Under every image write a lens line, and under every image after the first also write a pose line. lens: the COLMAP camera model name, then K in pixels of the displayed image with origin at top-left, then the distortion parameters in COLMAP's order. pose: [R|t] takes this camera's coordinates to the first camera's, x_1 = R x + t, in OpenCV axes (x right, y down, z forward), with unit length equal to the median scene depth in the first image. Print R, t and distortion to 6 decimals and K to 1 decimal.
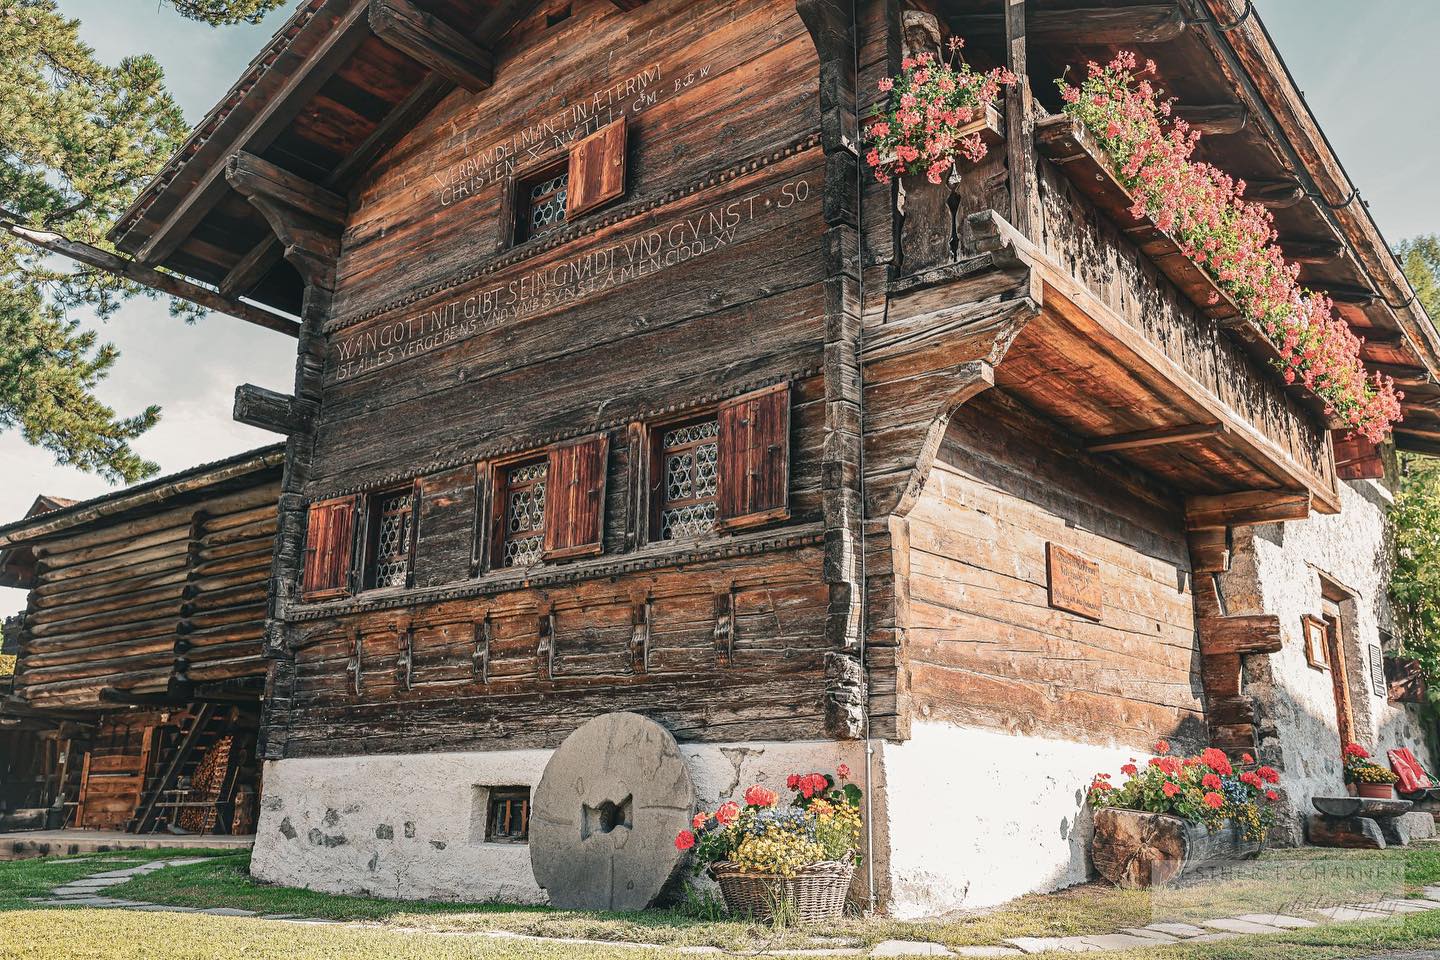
lens RADIAL K [[1179.2, 0, 720.0], [0, 1179.2, 480.0], [0, 0, 1]] dist [-0.004343, 0.073891]
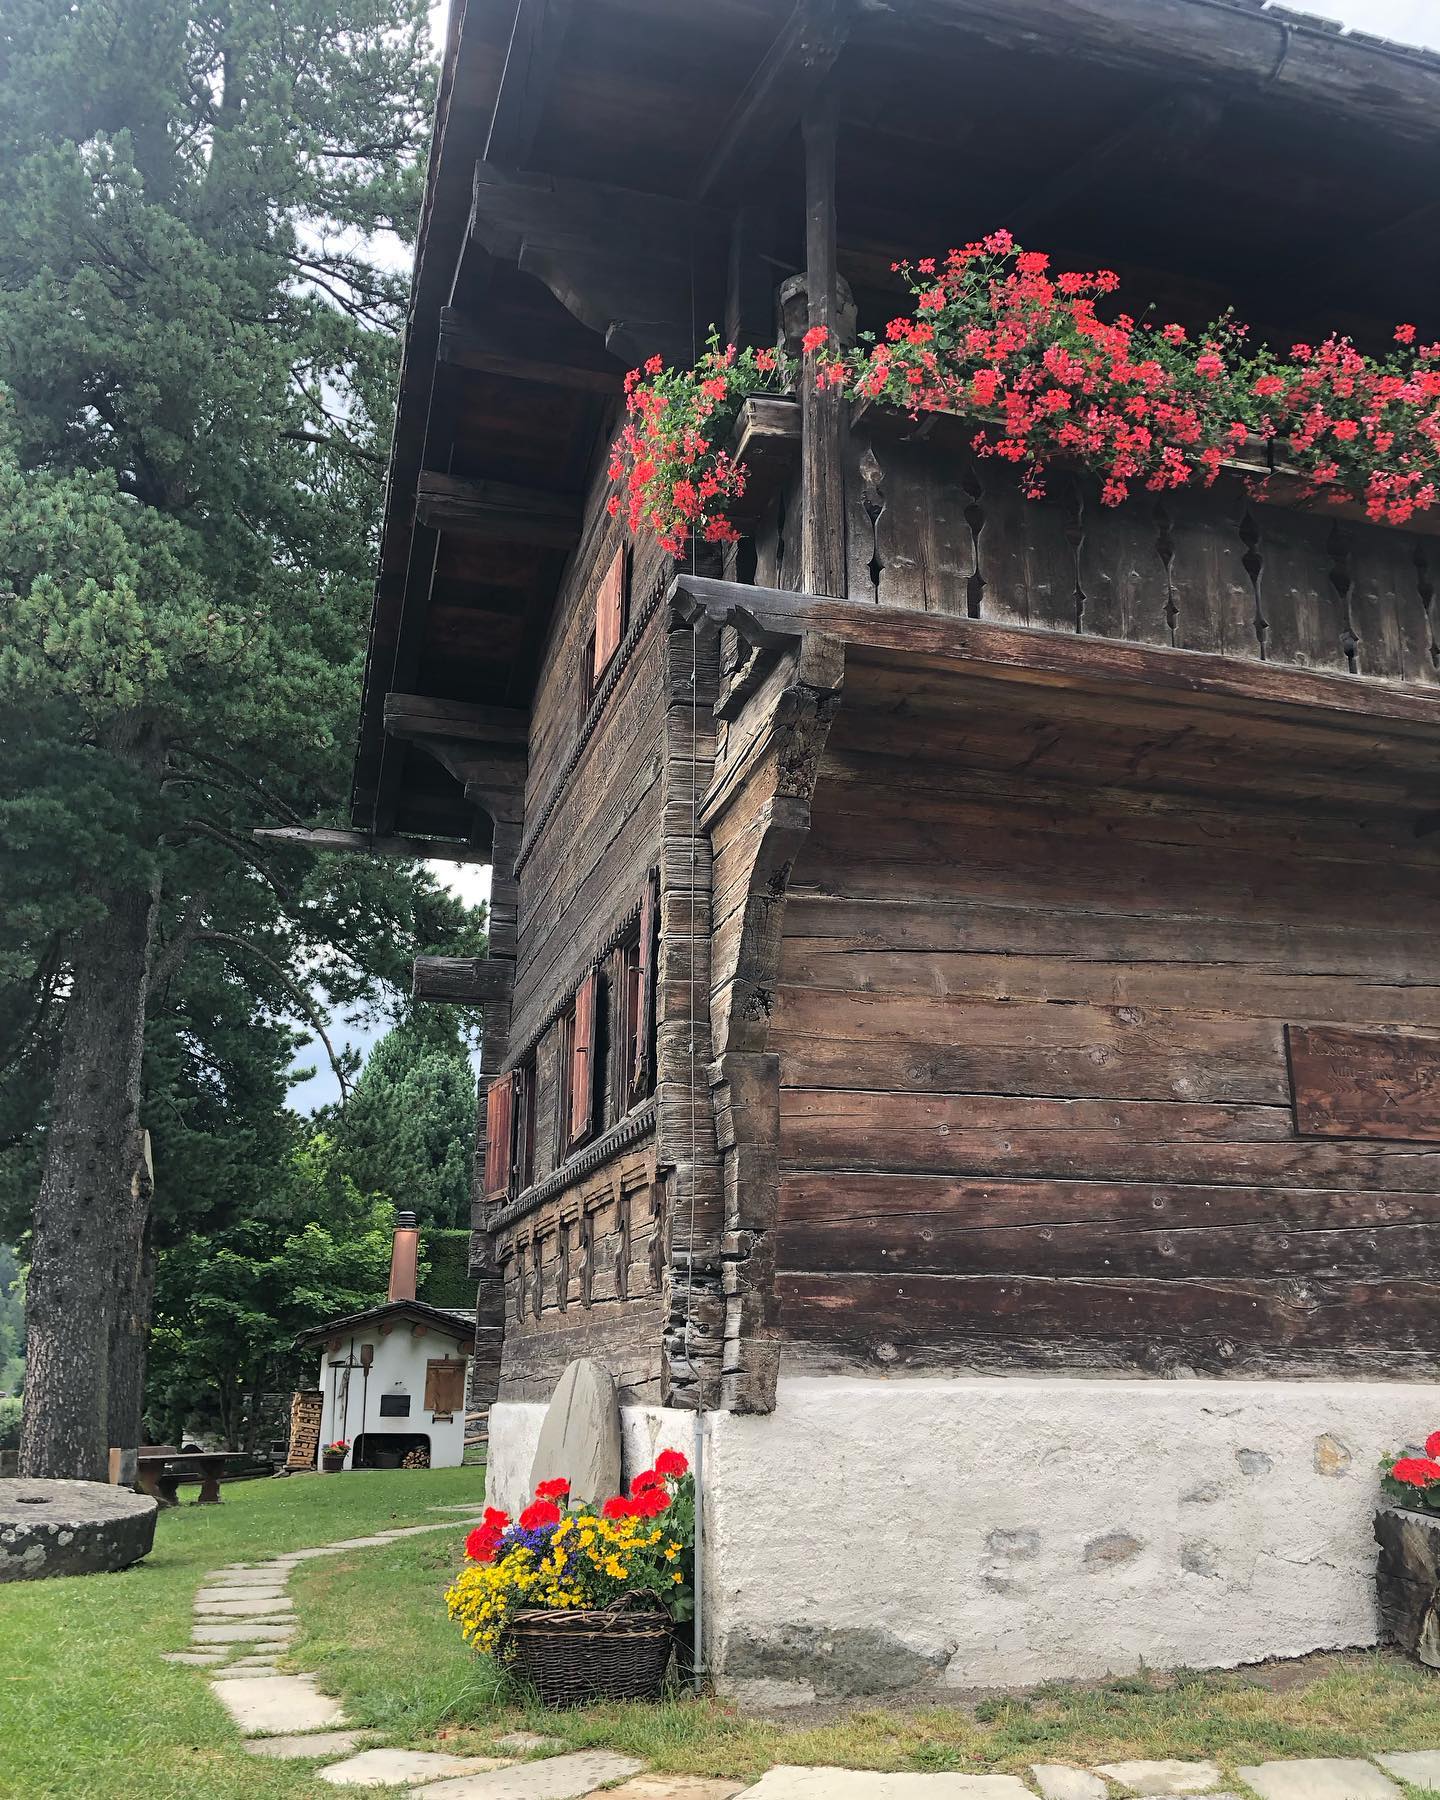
lens RADIAL K [[1551.7, 0, 716.6], [0, 1551.7, 884.3], [0, 0, 1]] dist [0.026100, -0.016532]
pose [[0.820800, -0.188027, -0.539382, 0.530296], [0.161868, 0.982127, -0.096046, 0.015051], [0.547801, -0.008474, 0.836566, 0.238257]]
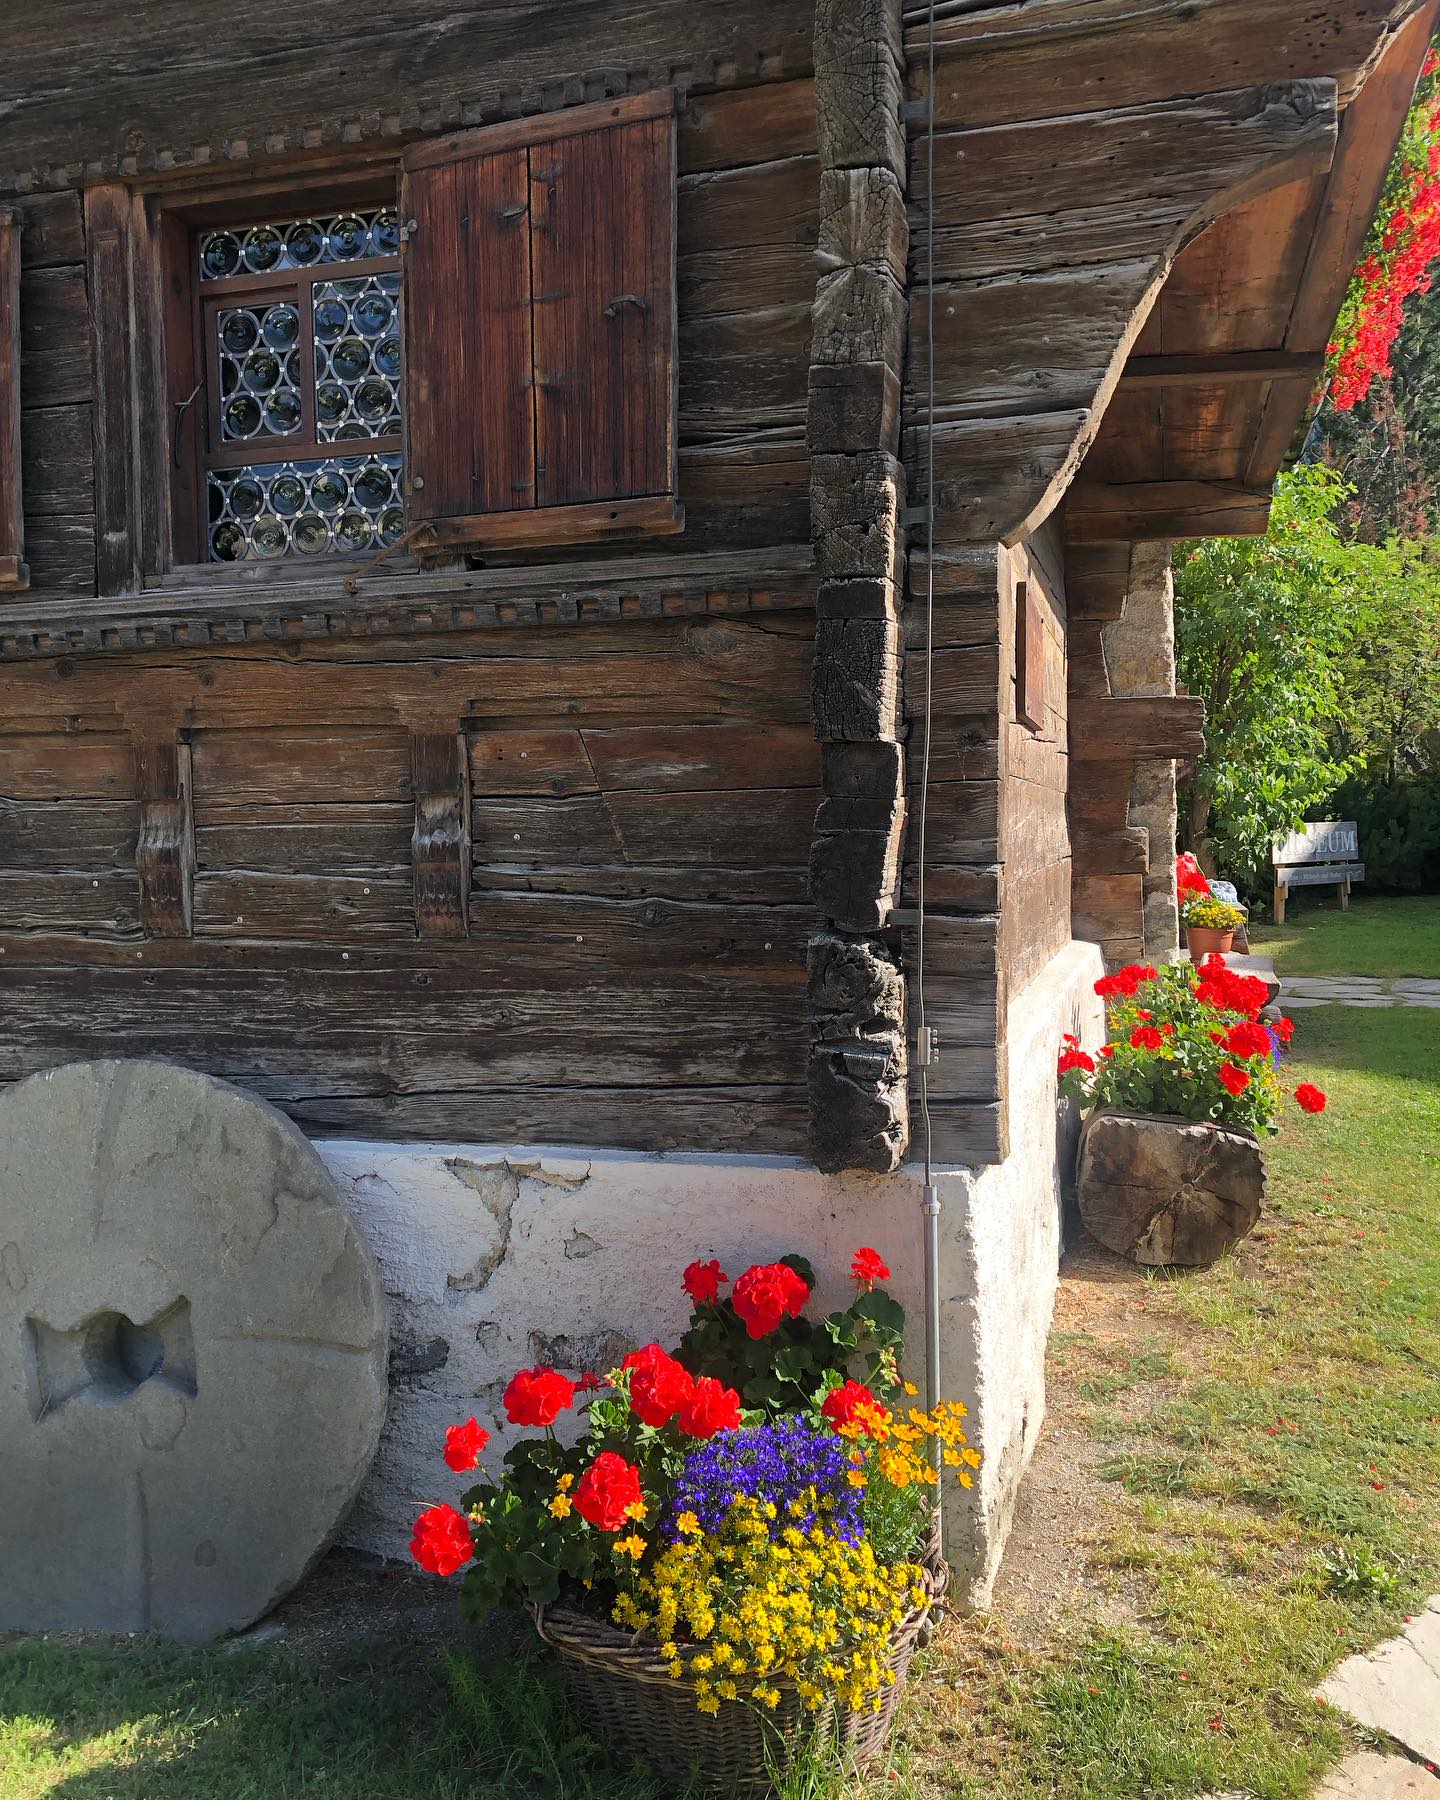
lens RADIAL K [[1551.7, 0, 716.6], [0, 1551.7, 884.3], [0, 0, 1]] dist [0.026100, -0.016532]
pose [[0.919571, -0.041640, 0.390712, -0.097352], [-0.074539, 0.957826, 0.277513, 0.004405], [-0.385790, -0.284316, 0.877685, 0.514306]]
